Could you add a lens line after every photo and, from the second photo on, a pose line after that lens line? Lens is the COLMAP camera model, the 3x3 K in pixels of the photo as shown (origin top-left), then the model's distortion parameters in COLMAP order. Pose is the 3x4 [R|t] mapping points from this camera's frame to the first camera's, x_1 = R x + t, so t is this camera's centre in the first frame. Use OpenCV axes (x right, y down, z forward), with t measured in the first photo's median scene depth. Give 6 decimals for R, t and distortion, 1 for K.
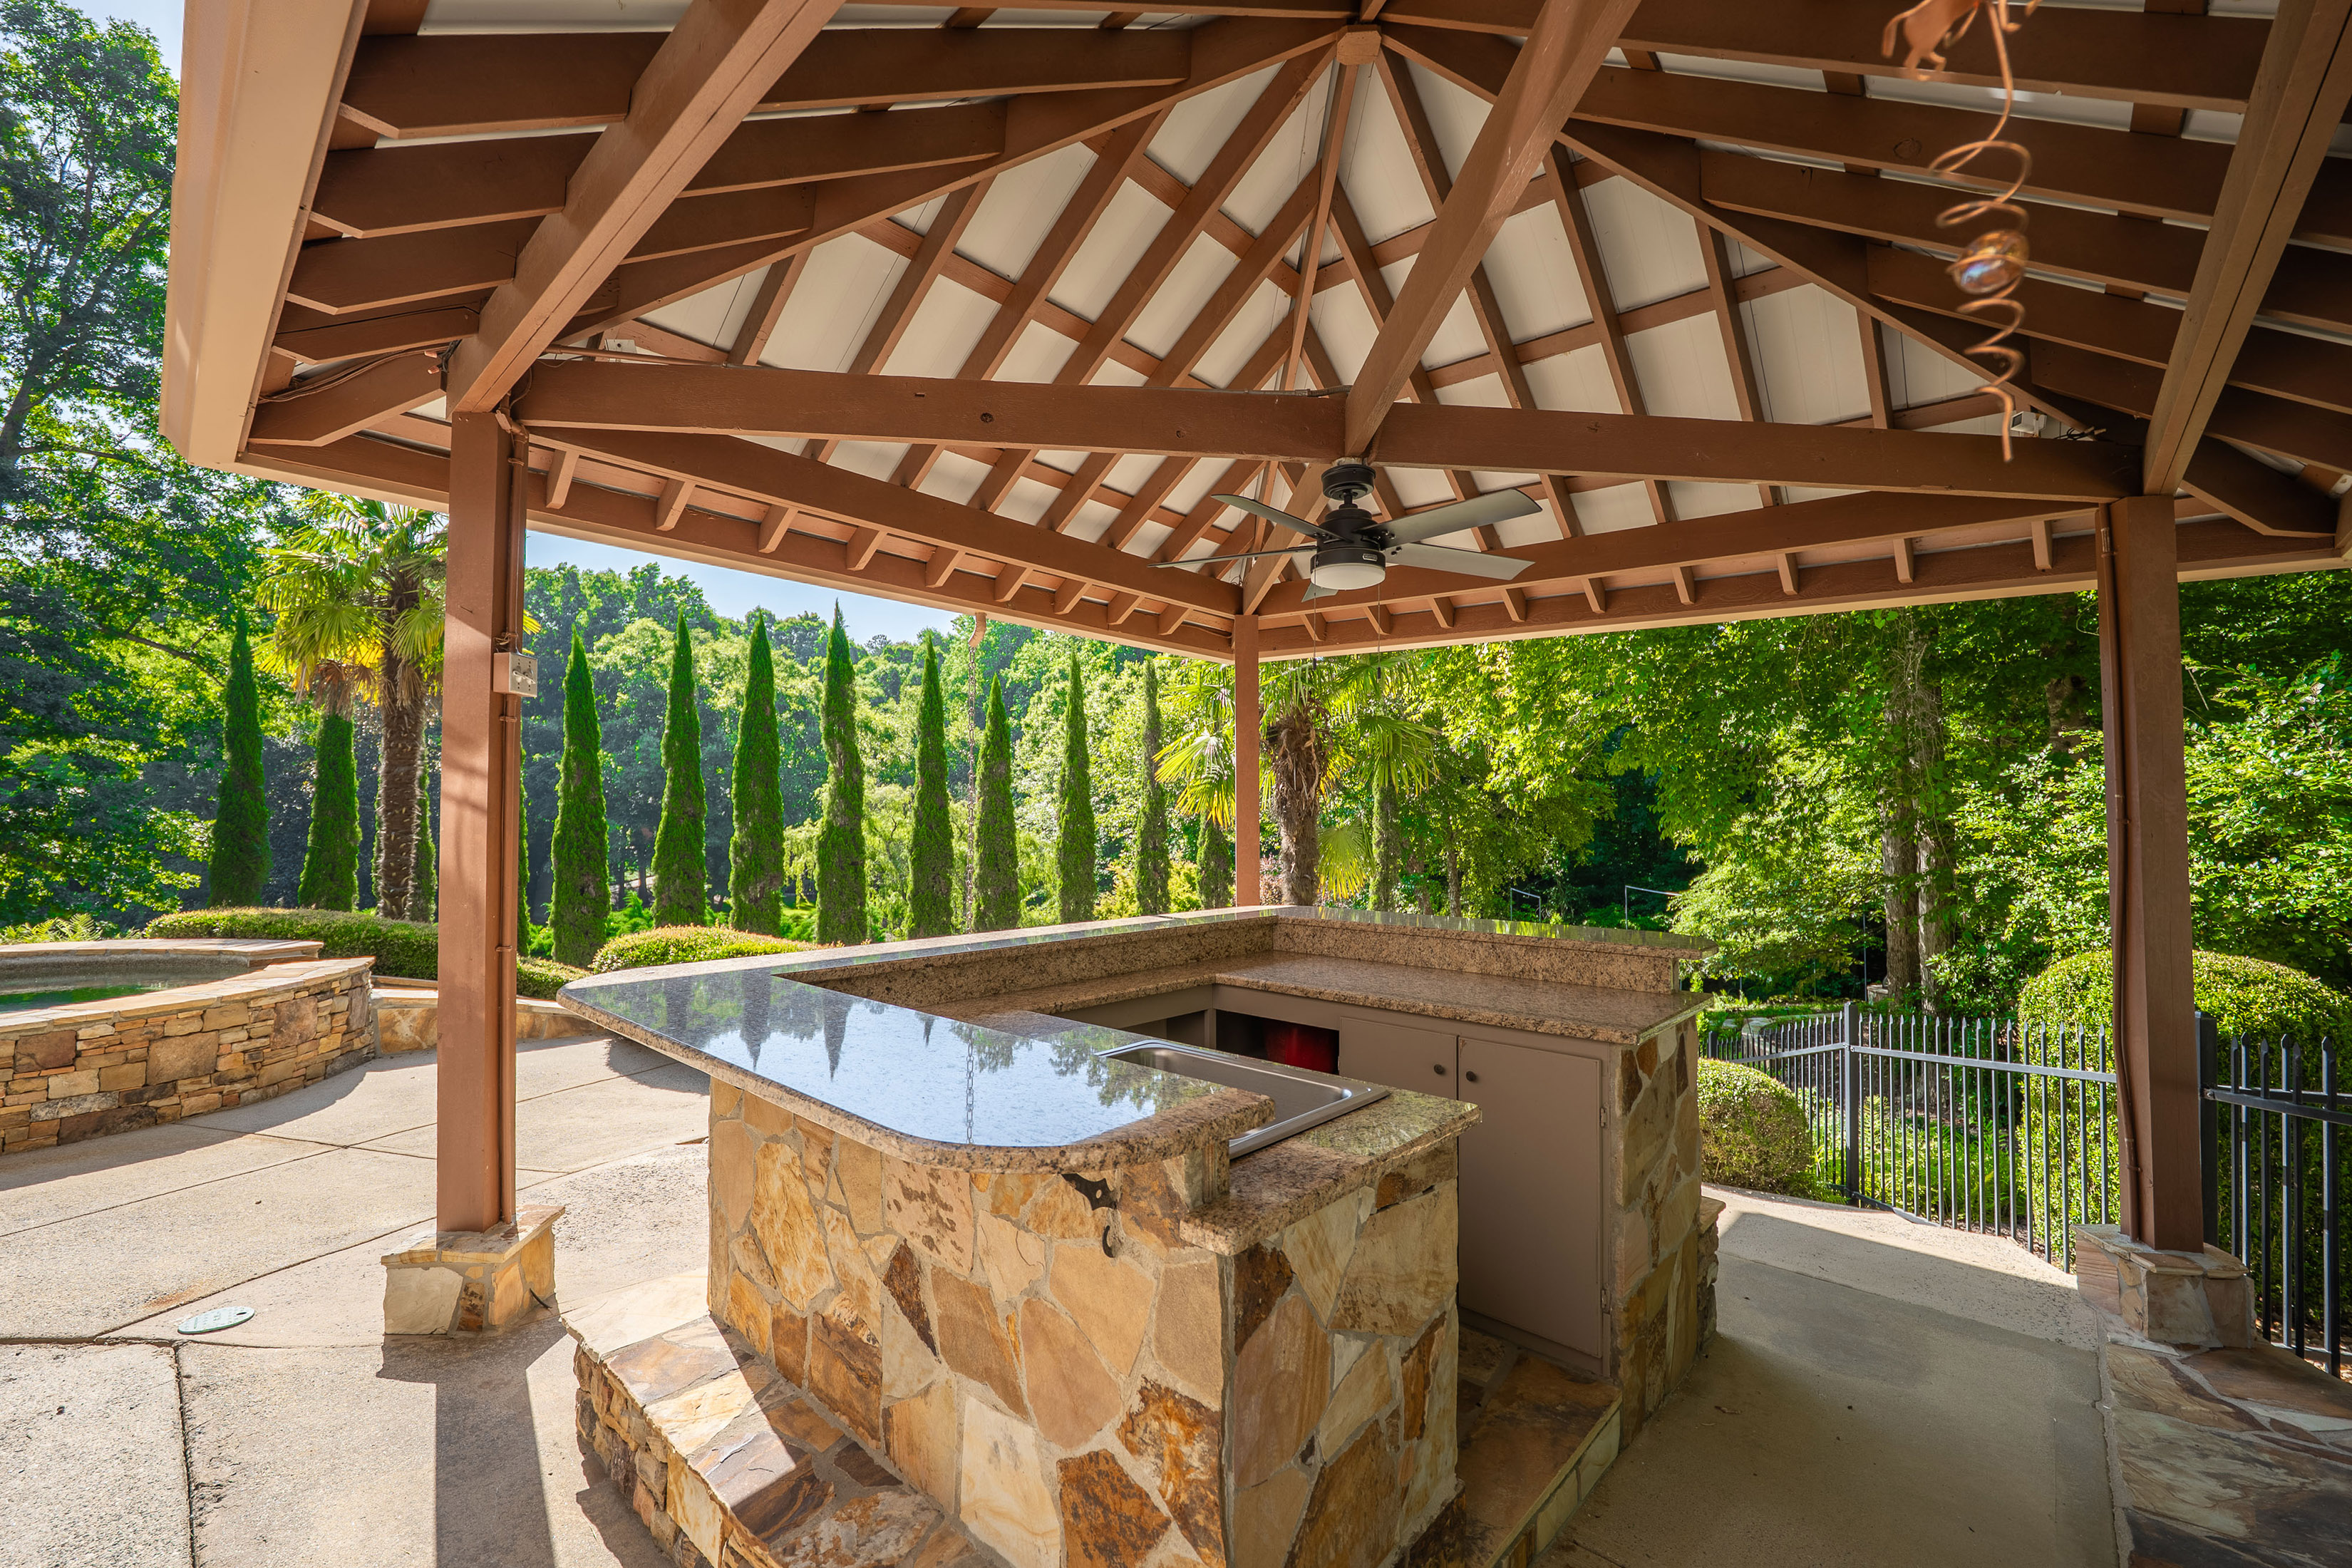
lens RADIAL K [[942.5, 0, 1173.7], [0, 942.5, 798.6], [0, 0, 1]] dist [0.000056, 0.000048]
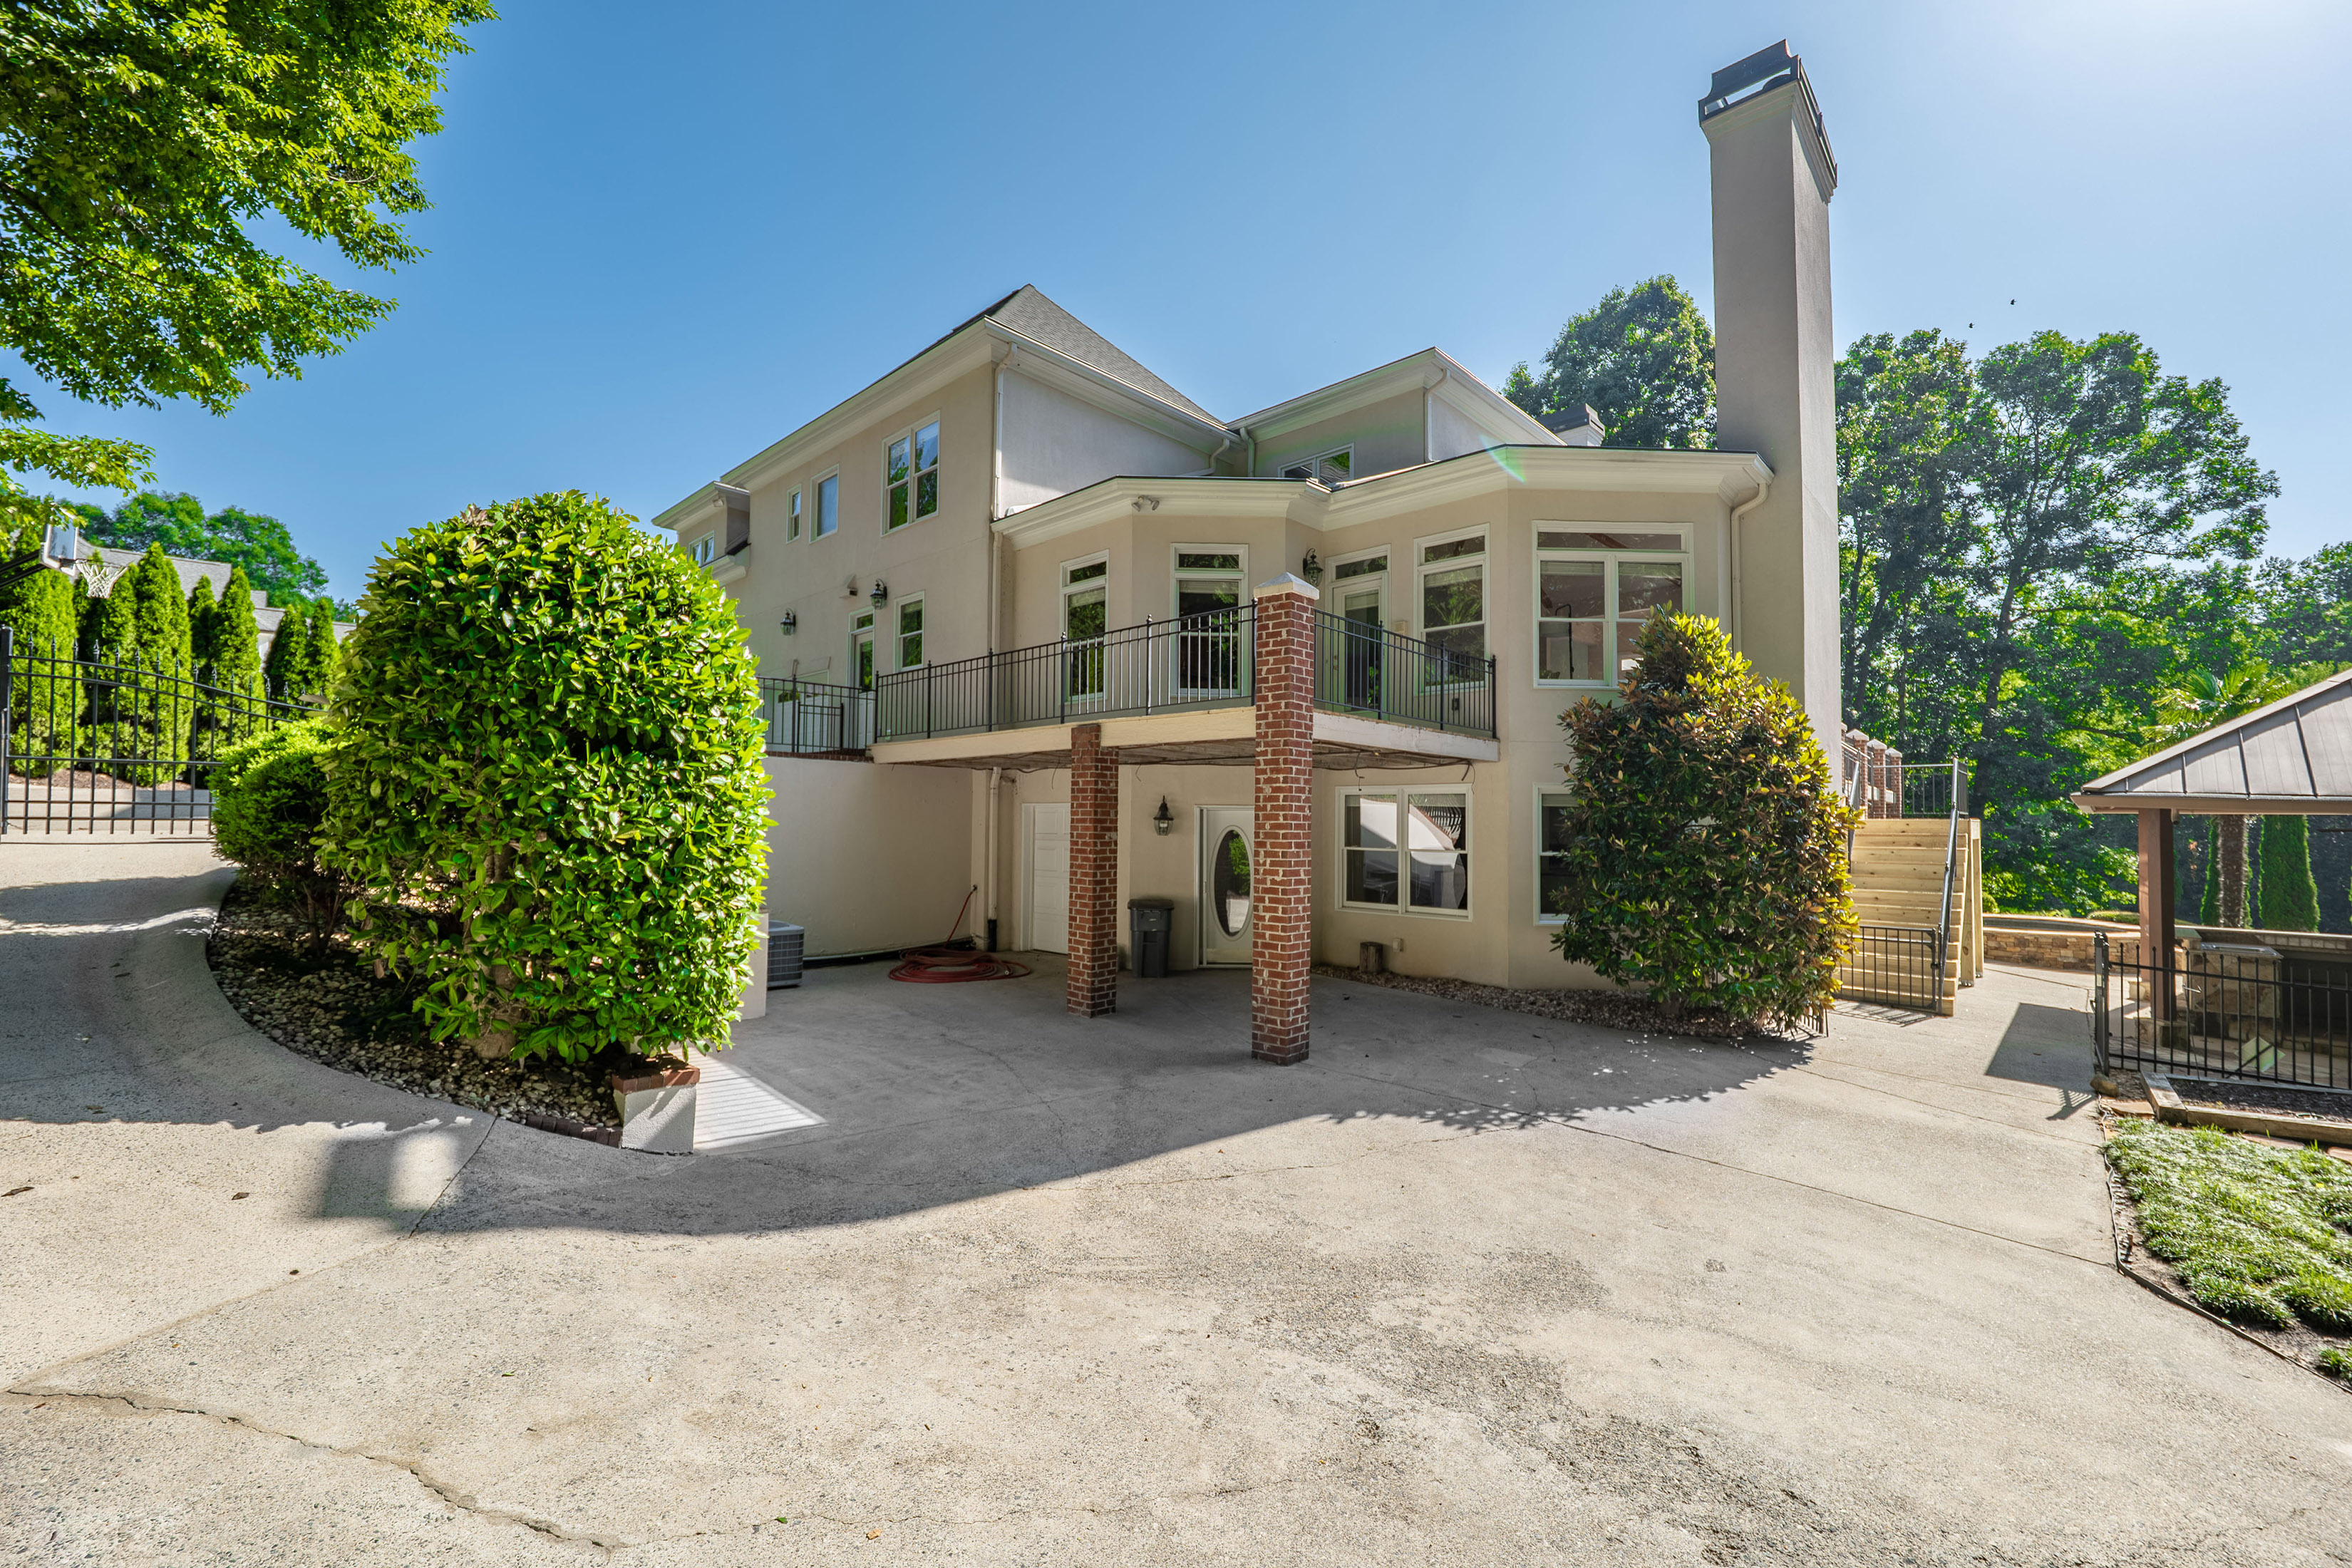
lens RADIAL K [[942.5, 0, 1173.7], [0, 942.5, 798.6], [0, 0, 1]] dist [0.000056, 0.000048]
pose [[-0.037547, -0.020486, -0.999085, 0.627037], [0.001571, 0.999787, -0.020559, -0.052600], [0.999294, -0.002341, -0.037507, -0.554282]]
